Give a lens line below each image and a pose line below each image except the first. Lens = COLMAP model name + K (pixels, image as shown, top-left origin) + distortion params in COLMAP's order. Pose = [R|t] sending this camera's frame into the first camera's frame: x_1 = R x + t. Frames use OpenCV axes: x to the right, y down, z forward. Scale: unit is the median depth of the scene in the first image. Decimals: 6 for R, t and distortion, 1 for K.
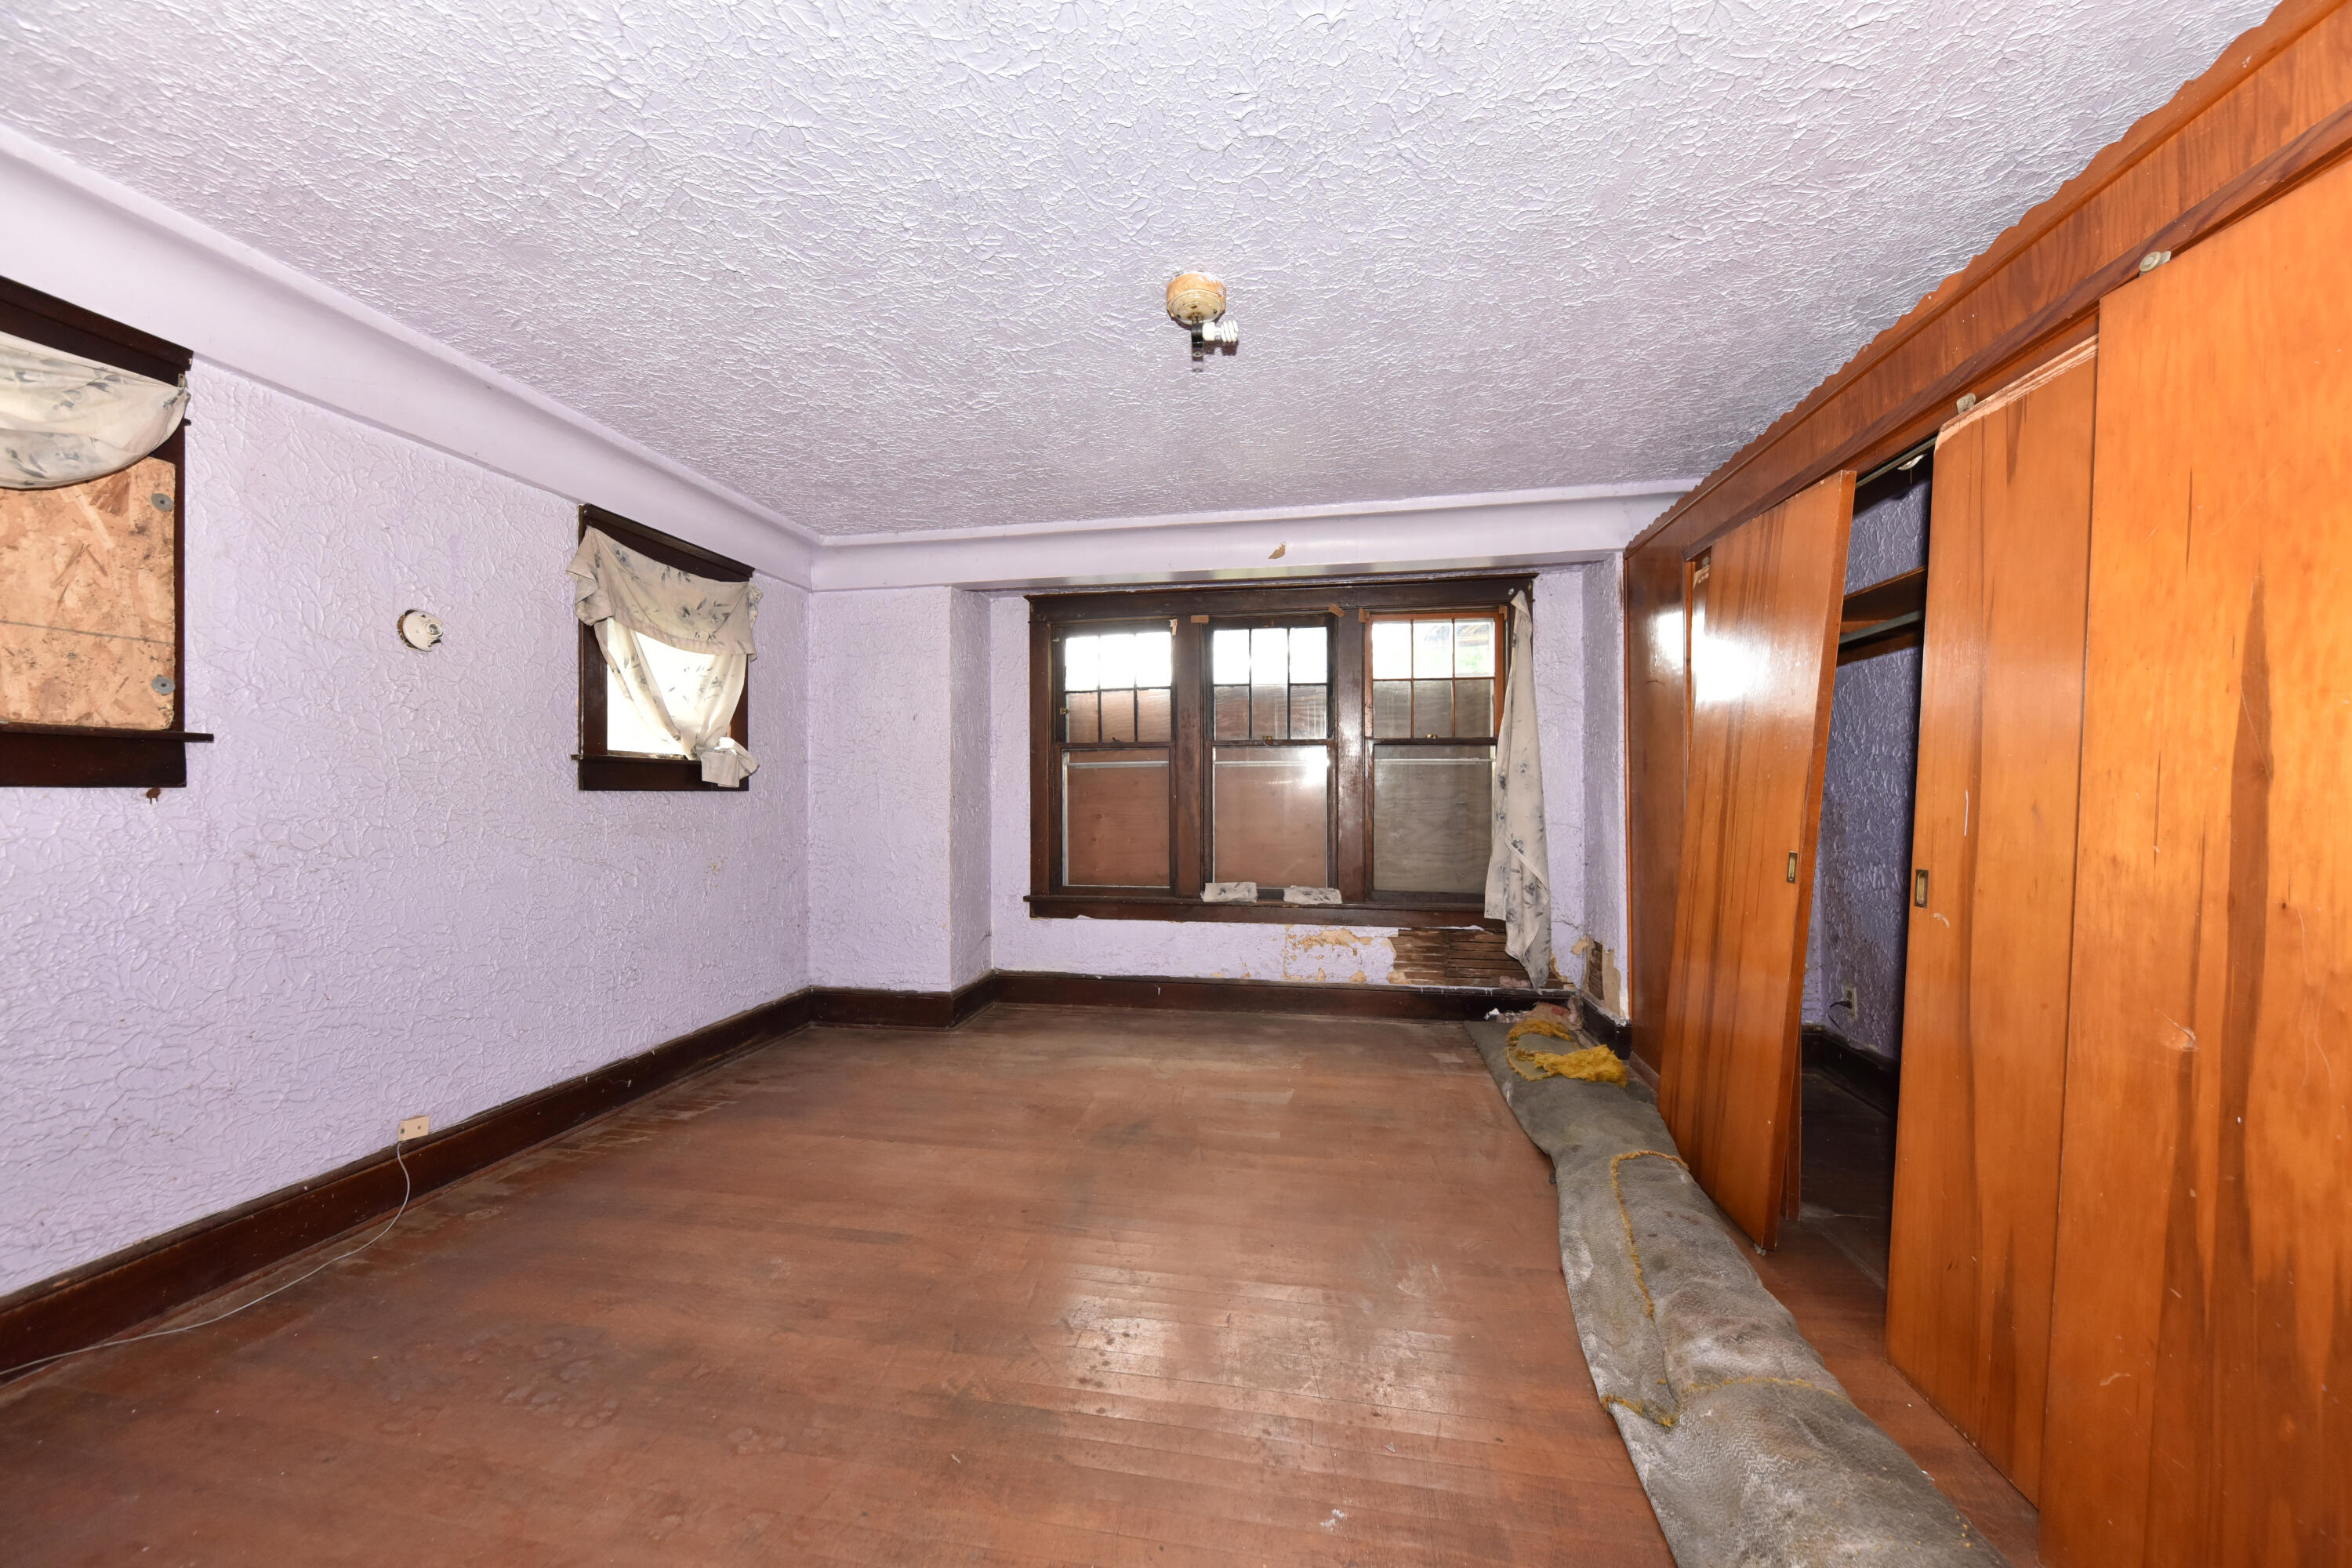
lens RADIAL K [[811.3, 0, 1188.3], [0, 811.3, 787.0], [0, 0, 1]] dist [-0.002264, -0.001889]
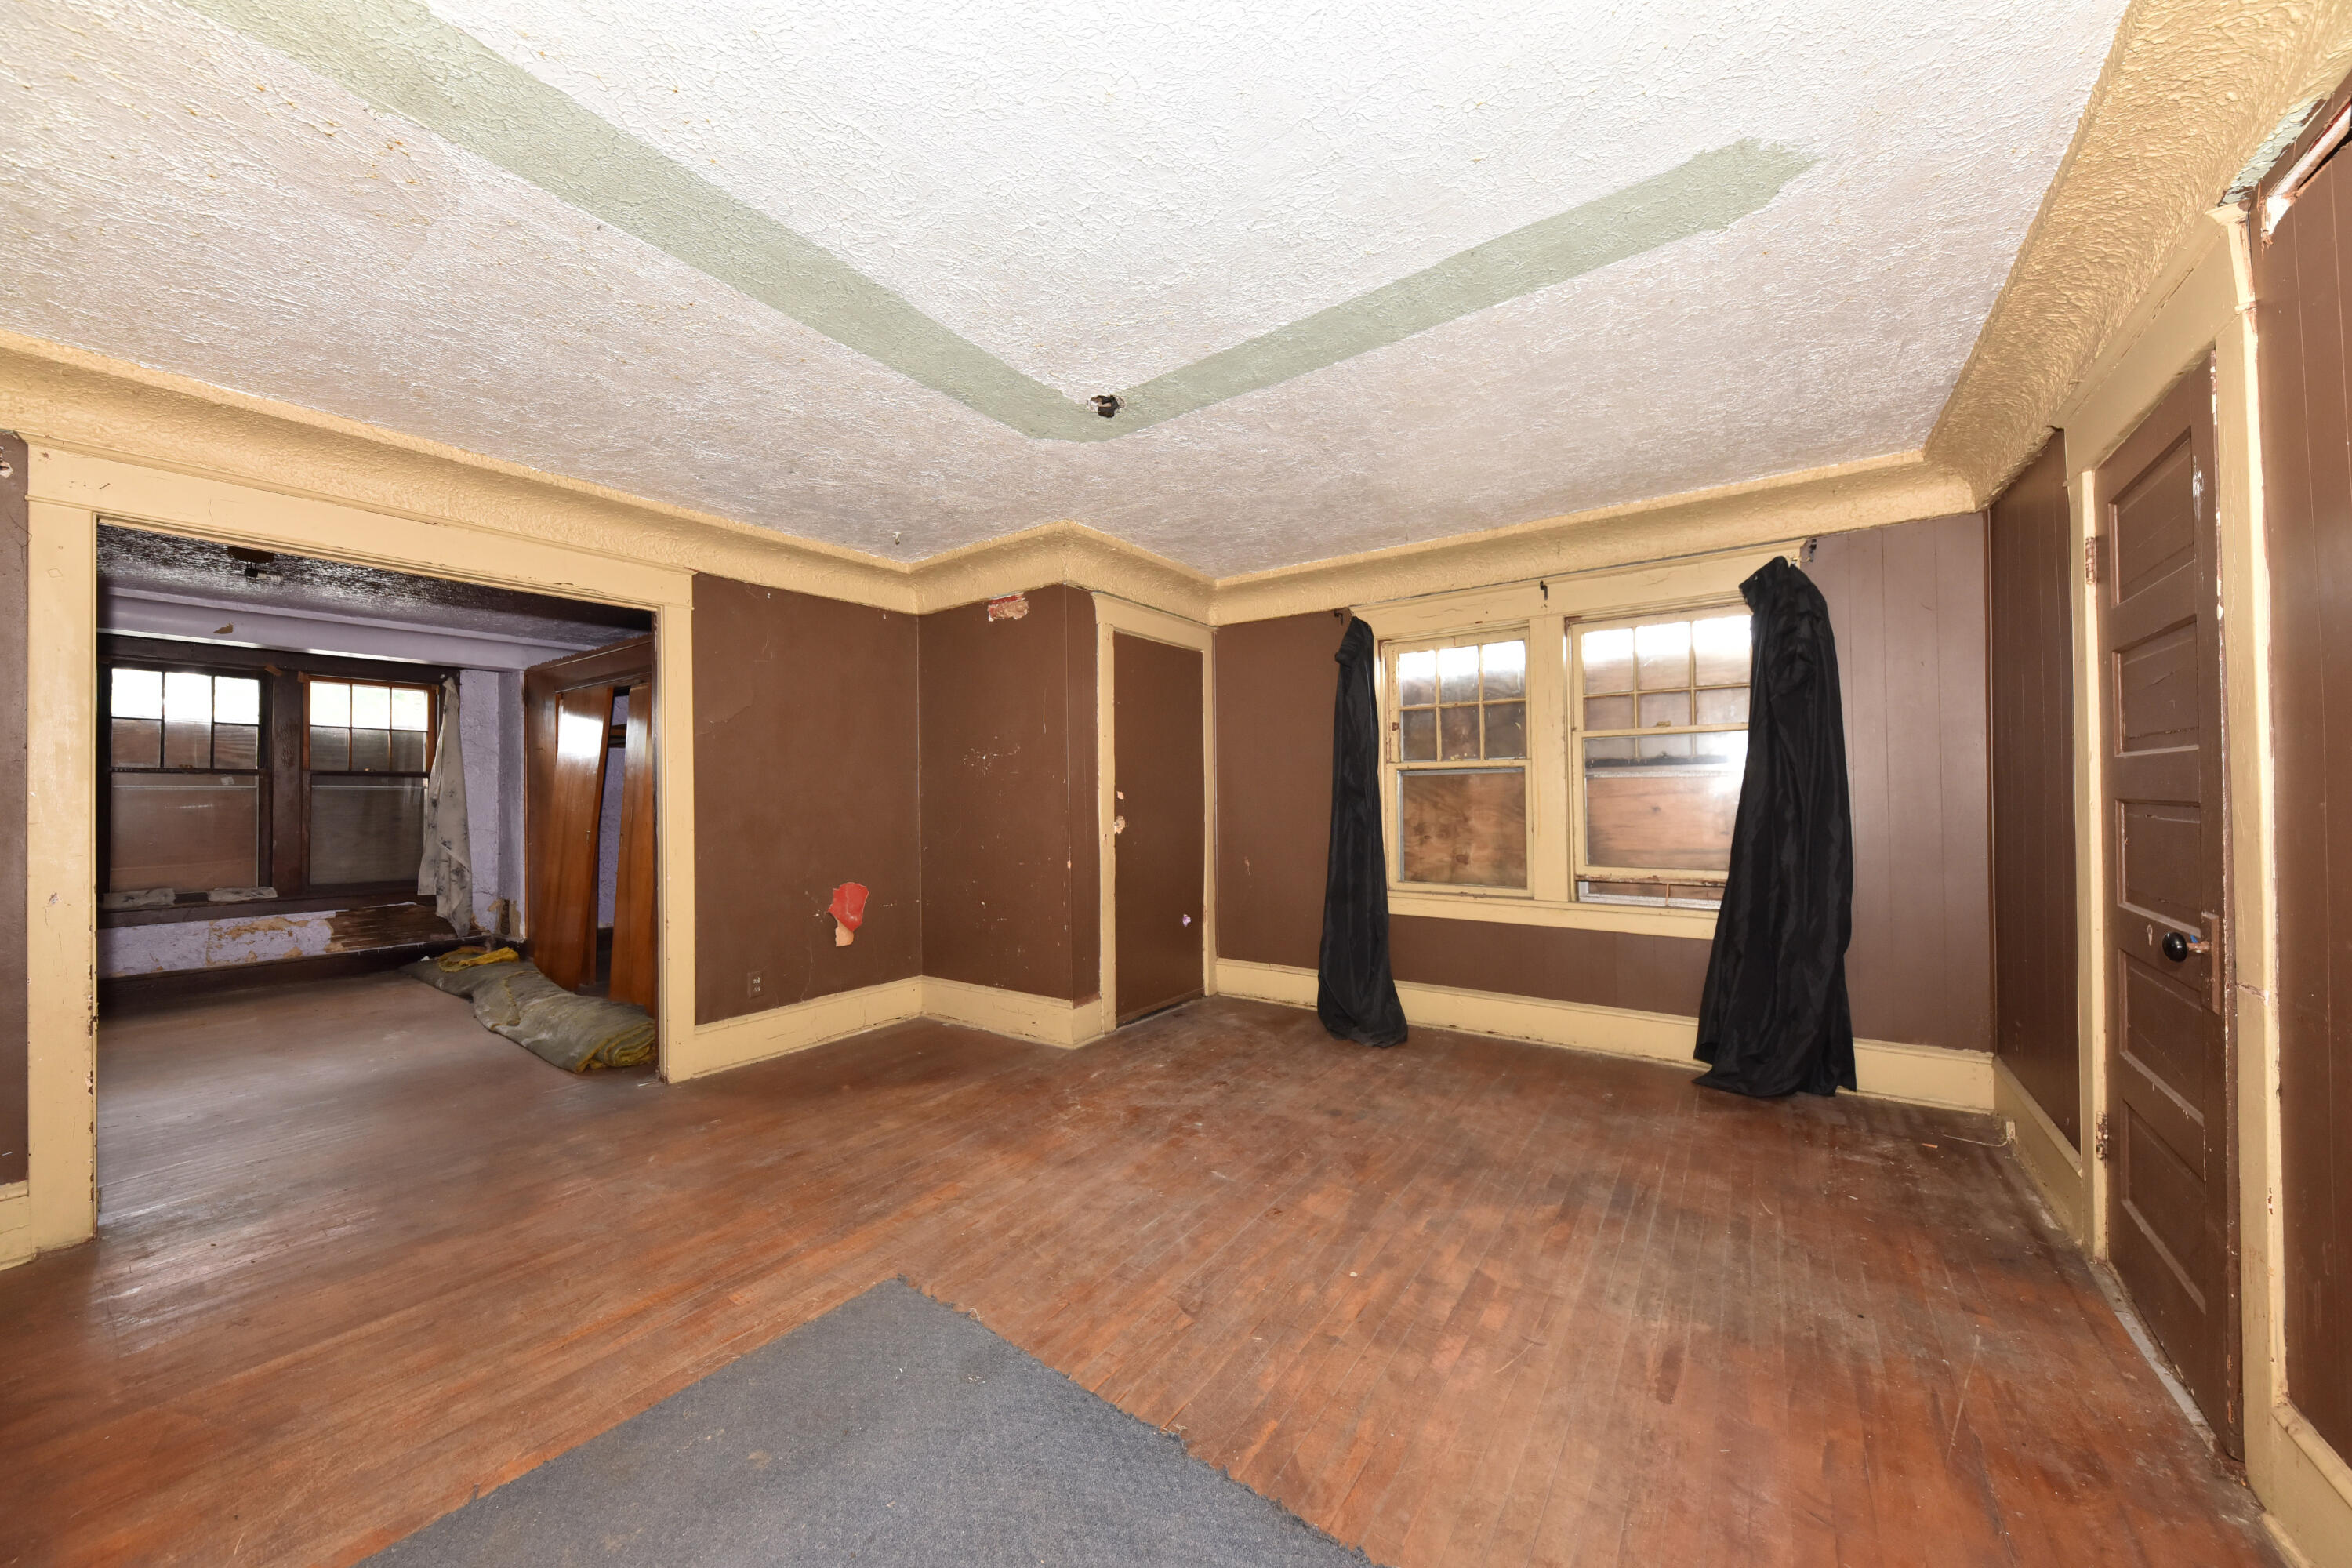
lens RADIAL K [[811.3, 0, 1189.3], [0, 811.3, 787.2], [0, 0, 1]] dist [-0.002264, -0.001889]
pose [[0.417231, 0.012727, 0.908711, -0.389085], [0.003878, 0.999868, -0.015784, -0.006076], [-0.908792, 0.010109, 0.417127, -0.893657]]
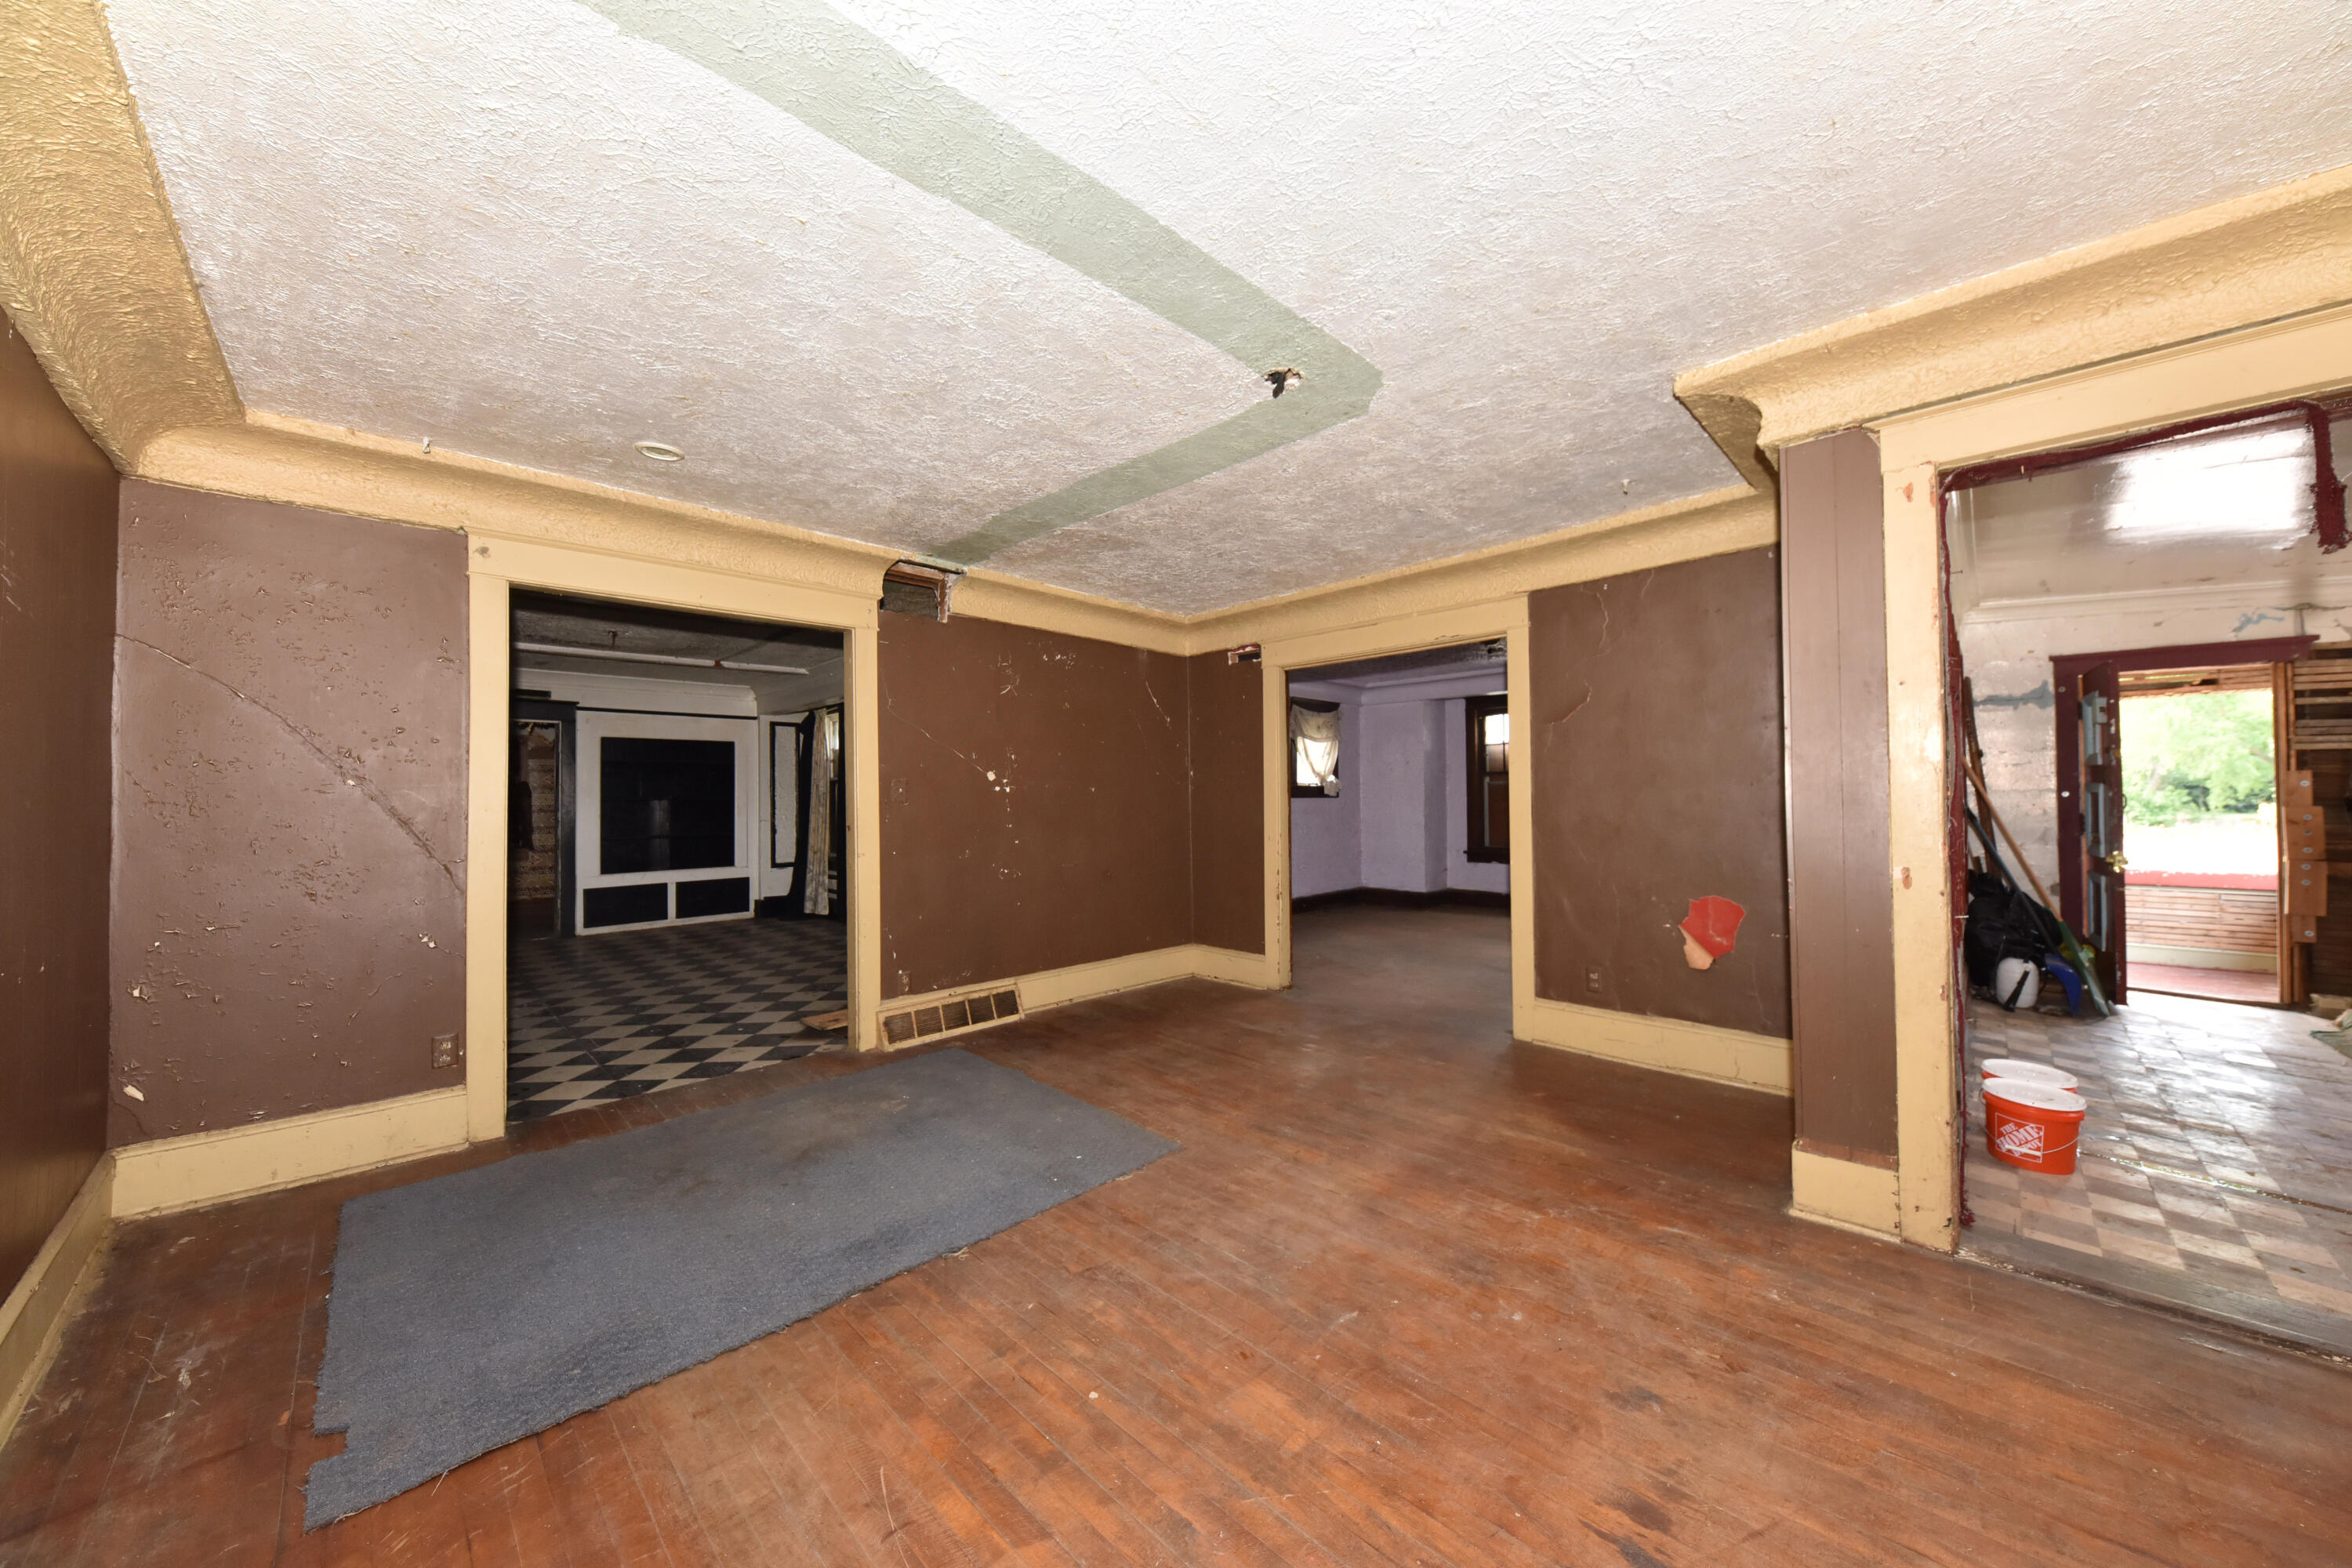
lens RADIAL K [[811.3, 0, 1187.1], [0, 811.3, 785.1], [0, 0, 1]] dist [-0.002264, -0.001889]
pose [[0.819992, -0.009319, -0.572299, 0.410551], [0.007172, 0.999956, -0.006007, -0.018446], [0.572330, 0.000821, 0.820023, -1.088030]]
